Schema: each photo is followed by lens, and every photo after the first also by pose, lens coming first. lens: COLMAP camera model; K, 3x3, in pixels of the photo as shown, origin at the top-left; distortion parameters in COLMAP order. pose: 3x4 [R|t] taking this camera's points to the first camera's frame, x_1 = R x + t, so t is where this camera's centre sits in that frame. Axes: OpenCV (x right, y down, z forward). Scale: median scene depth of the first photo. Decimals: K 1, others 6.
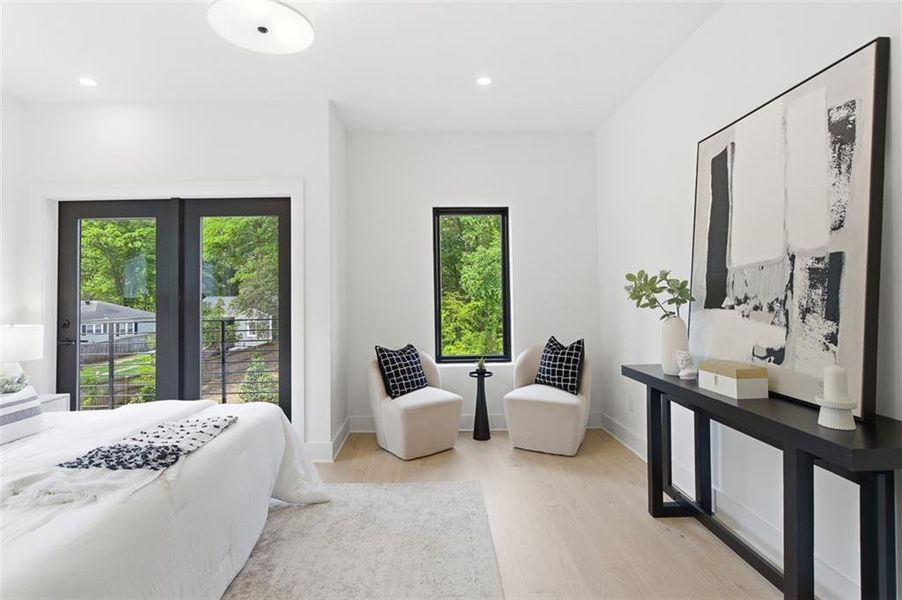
lens RADIAL K [[440.6, 0, 428.8], [0, 440.6, 294.0], [0, 0, 1]] dist [0.000958, 0.000109]
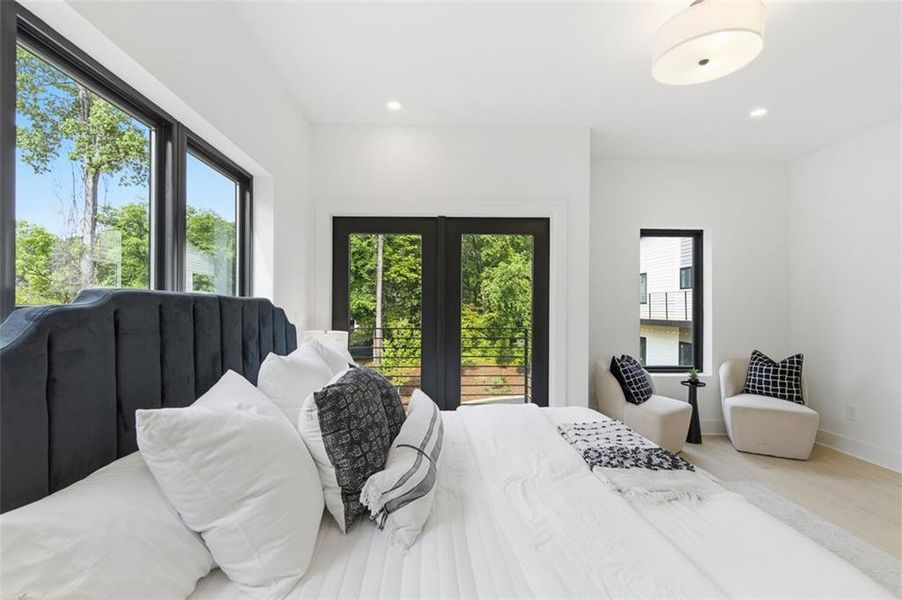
lens RADIAL K [[403.4, 0, 426.7], [0, 403.4, 316.0], [0, 0, 1]] dist [0.005409, 0.000102]
pose [[0.999787, 0.020047, 0.004869, -0.557547], [-0.020176, 0.999401, 0.028111, -0.000453], [-0.004302, -0.028204, 0.999593, 0.003801]]
